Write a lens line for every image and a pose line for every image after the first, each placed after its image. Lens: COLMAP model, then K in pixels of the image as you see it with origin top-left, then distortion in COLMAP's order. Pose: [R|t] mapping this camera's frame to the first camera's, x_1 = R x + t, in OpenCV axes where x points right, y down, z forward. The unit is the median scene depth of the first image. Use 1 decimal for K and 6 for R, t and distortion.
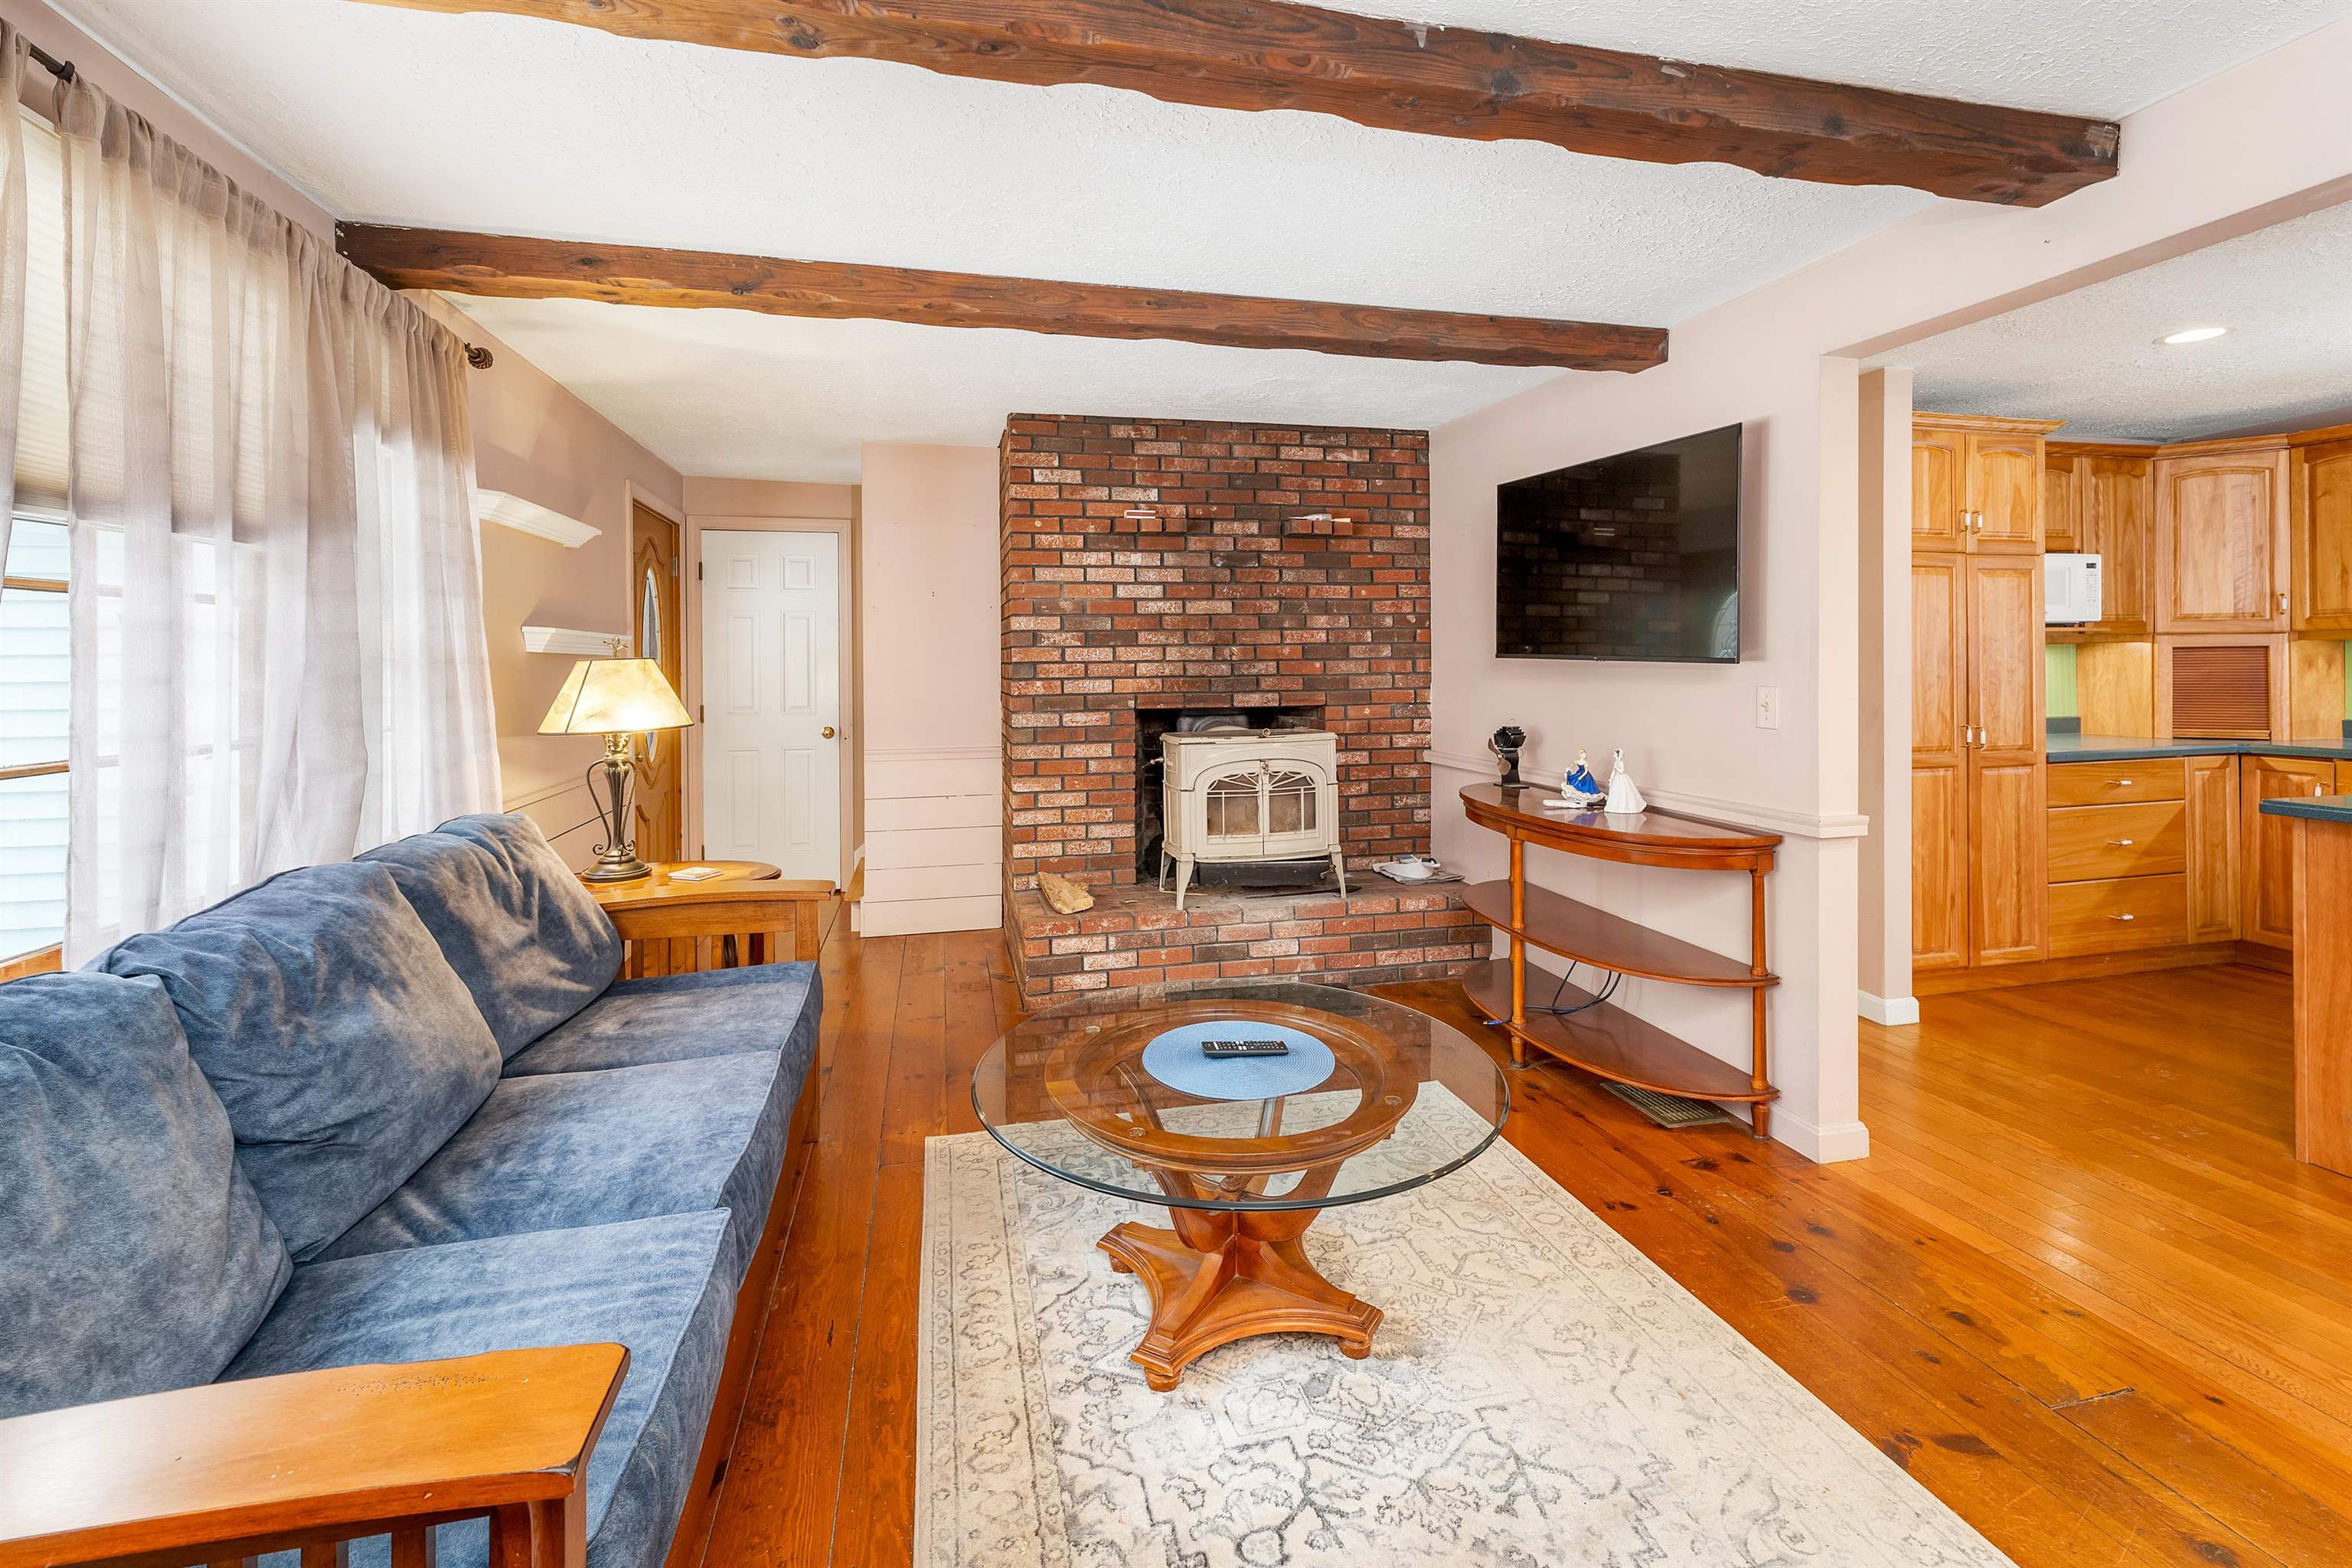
lens RADIAL K [[1009.7, 0, 1192.2], [0, 1009.7, 664.0], [0, 0, 1]] dist [0.000009, 0.000708]
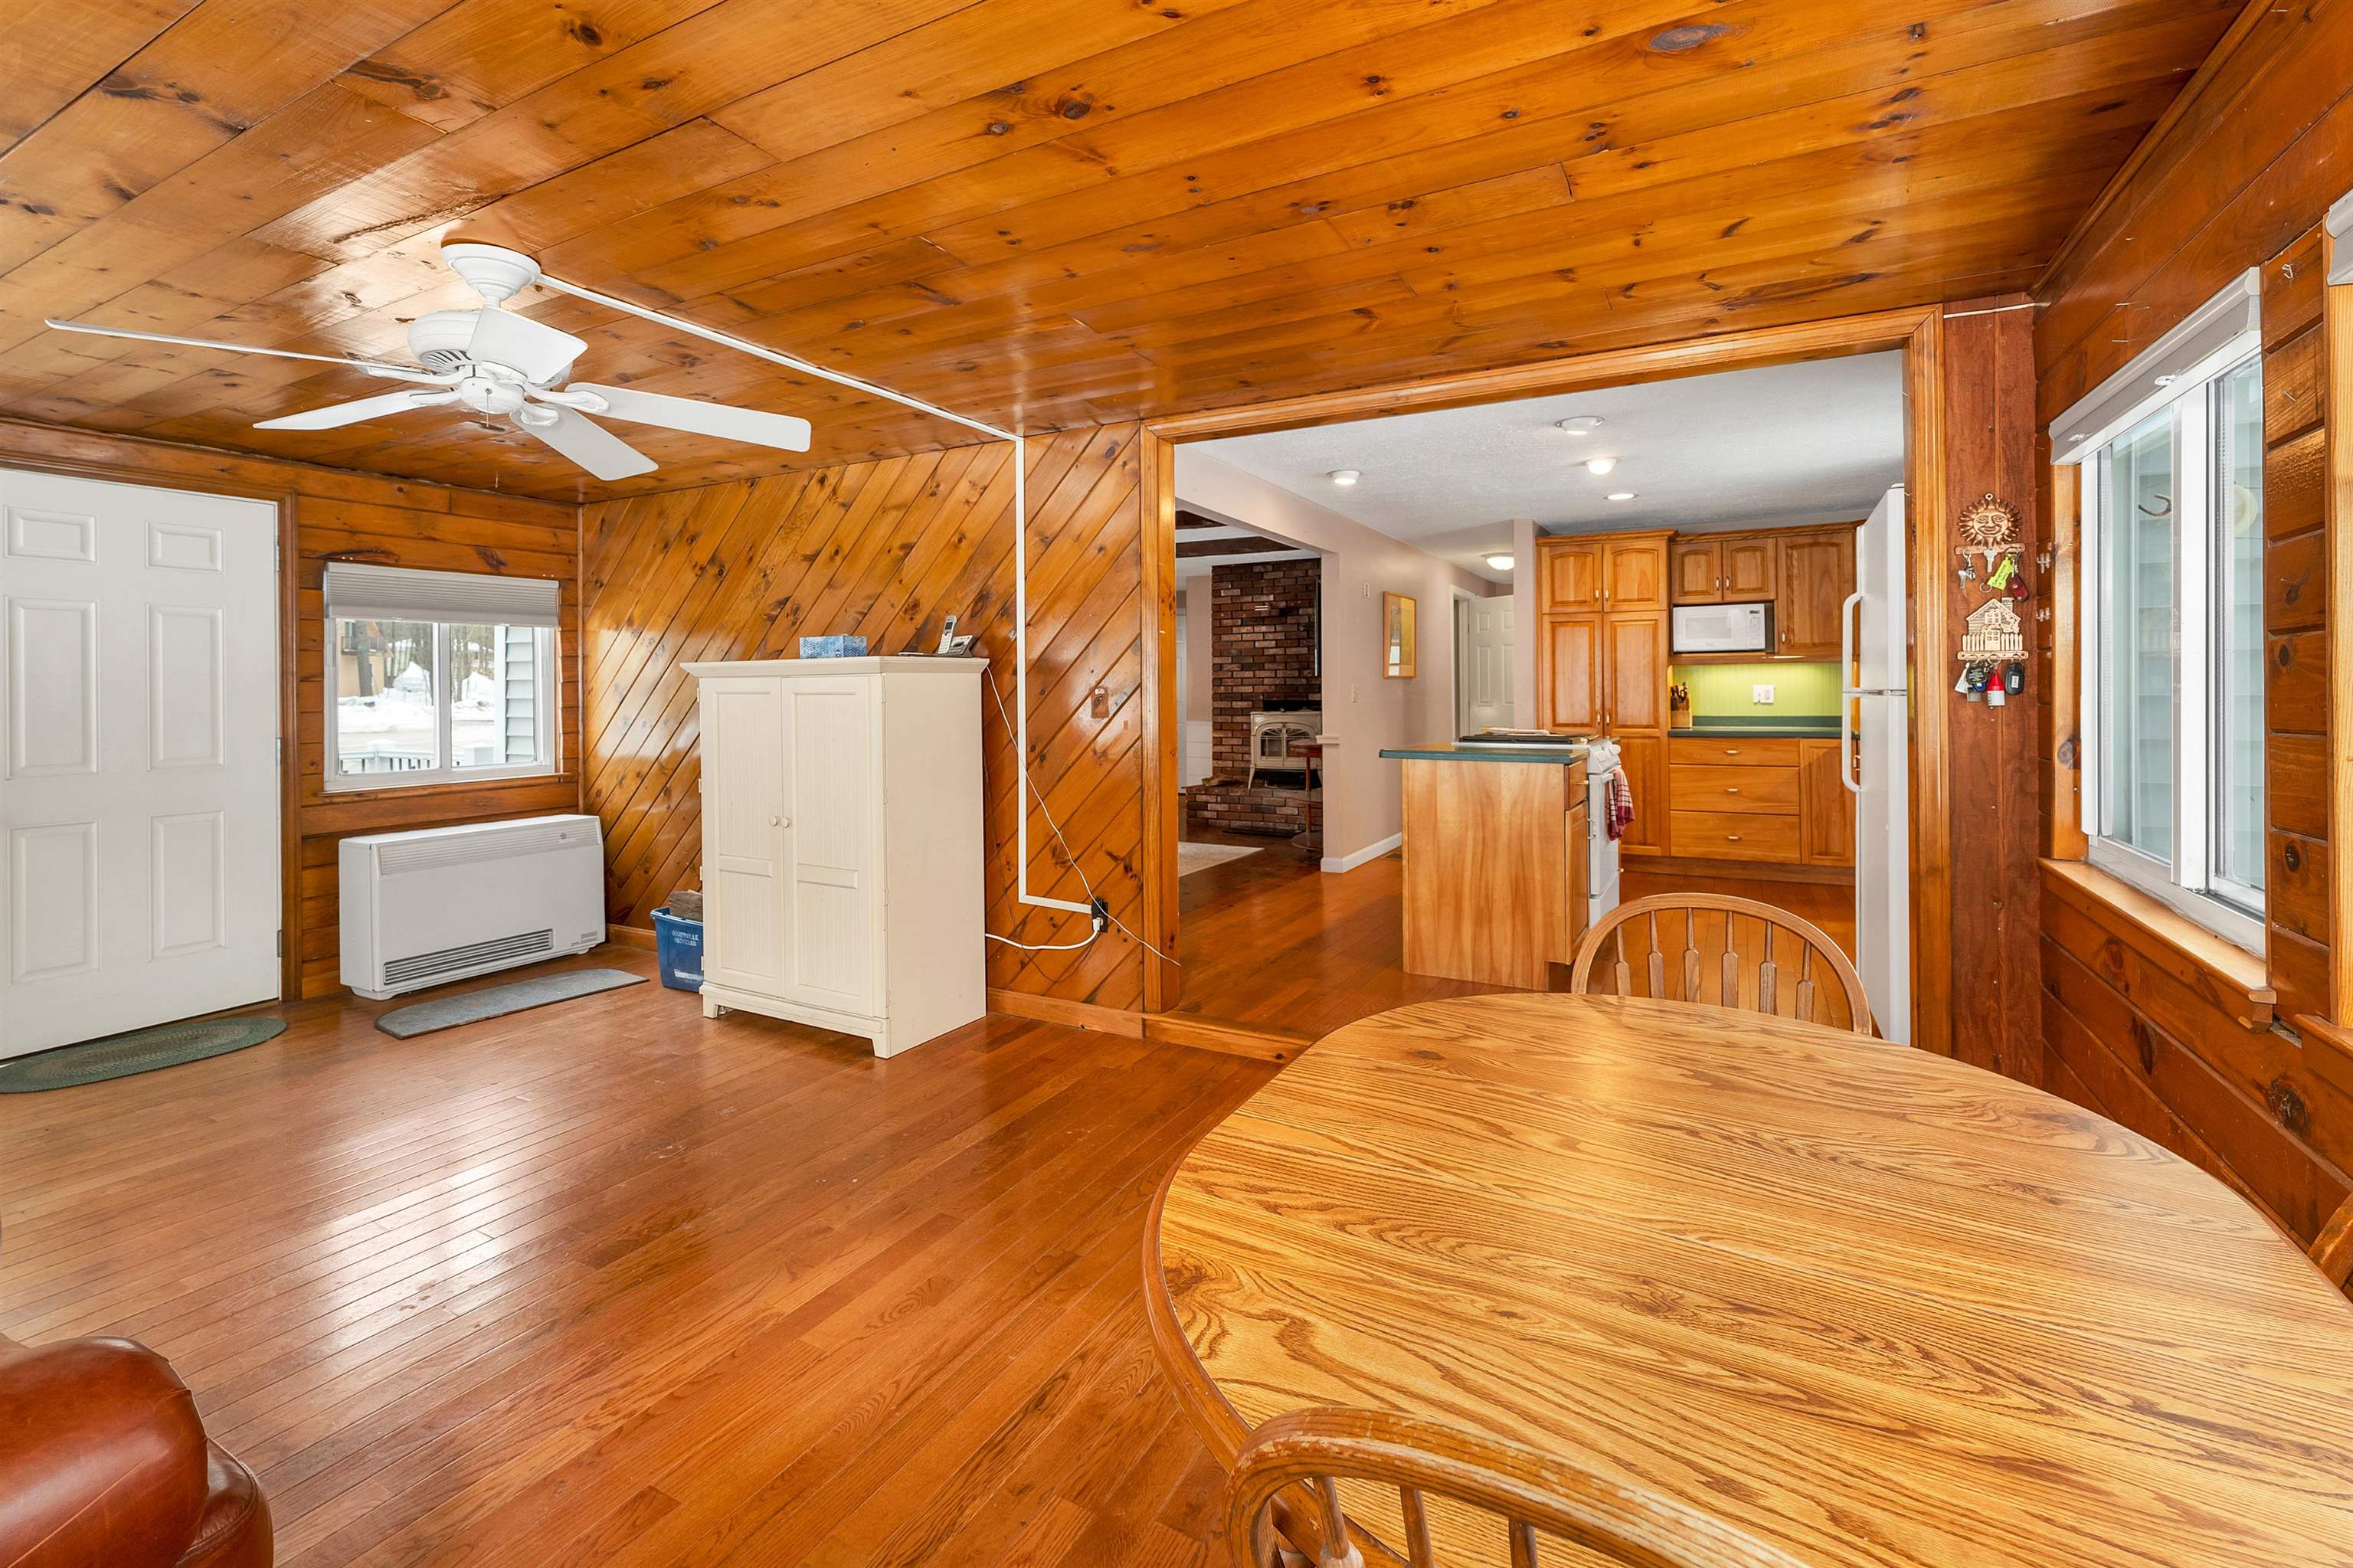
lens RADIAL K [[1010.1, 0, 1194.6], [0, 1010.1, 680.3], [0, 0, 1]] dist [0.000009, 0.000708]
pose [[0.752453, -0.002240, -0.658642, 1.235327], [-0.002667, 0.999976, -0.006448, 0.017327], [0.658641, 0.006609, 0.752428, -0.682676]]
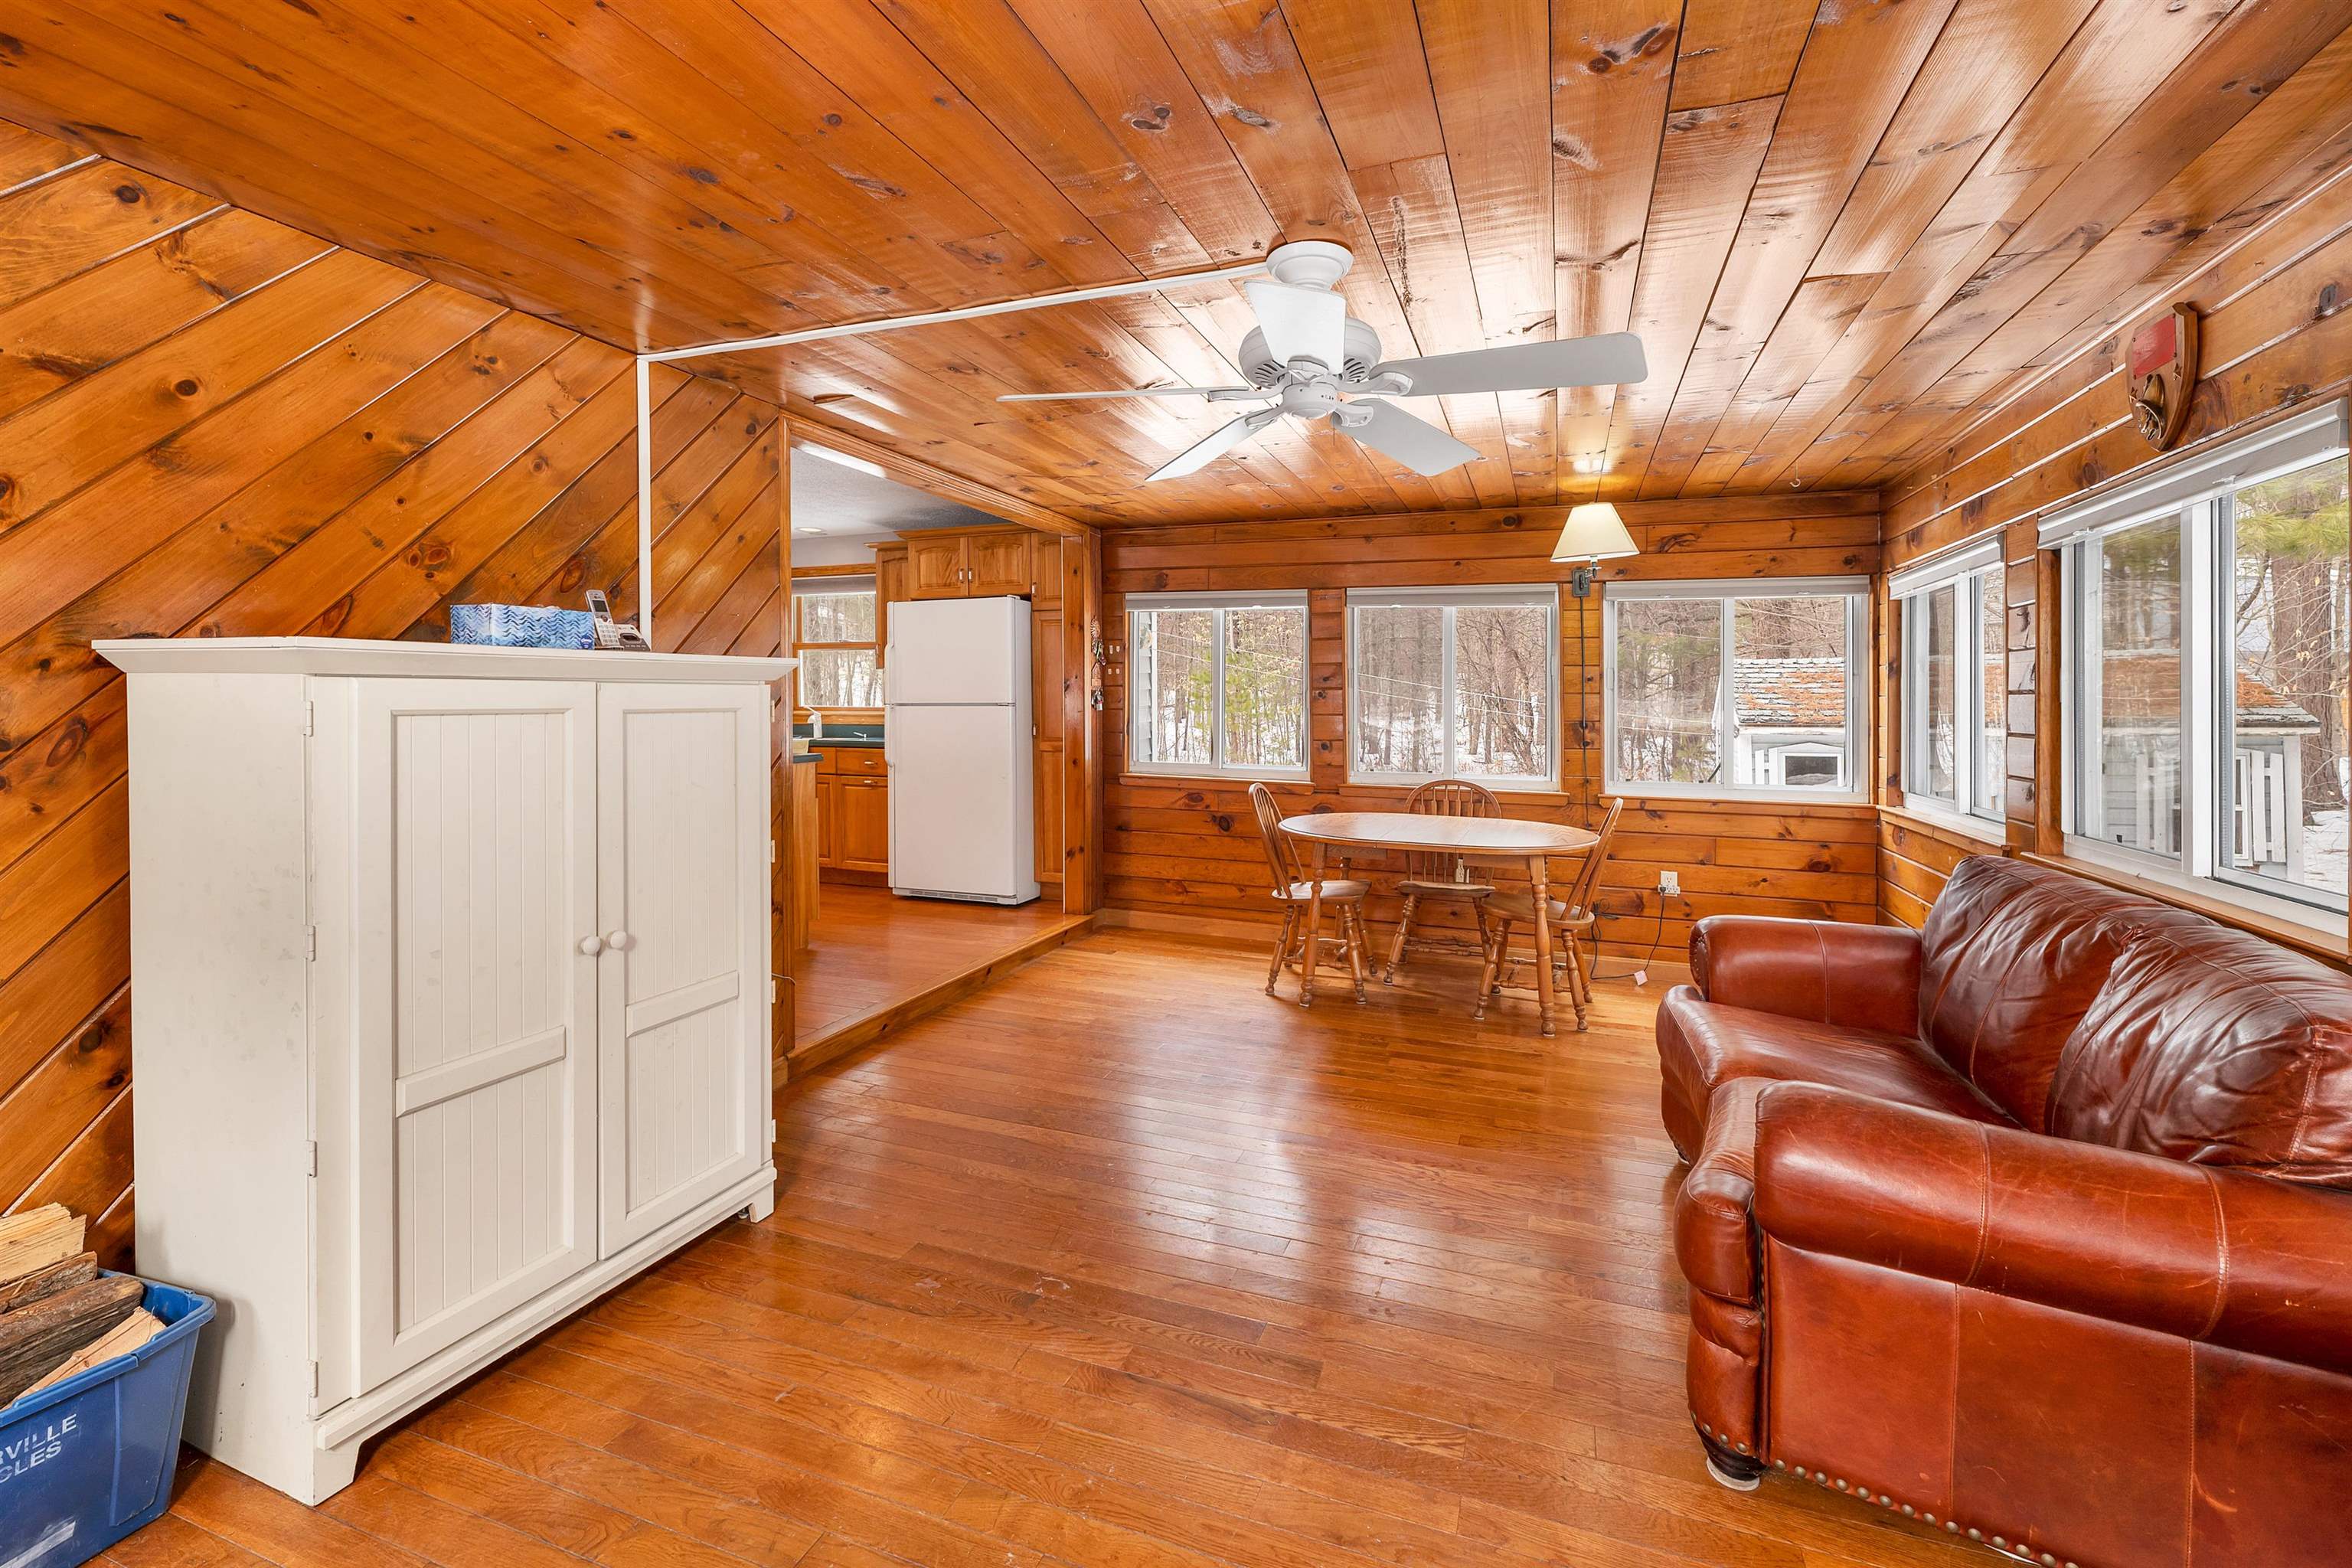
lens RADIAL K [[1009.7, 0, 1162.3], [0, 1009.7, 715.3], [0, 0, 1]] dist [0.000009, 0.000708]
pose [[0.565064, -0.006239, 0.825024, 0.165552], [-0.001354, 0.999963, 0.008489, 0.022715], [-0.825046, -0.005914, 0.565034, -0.760260]]
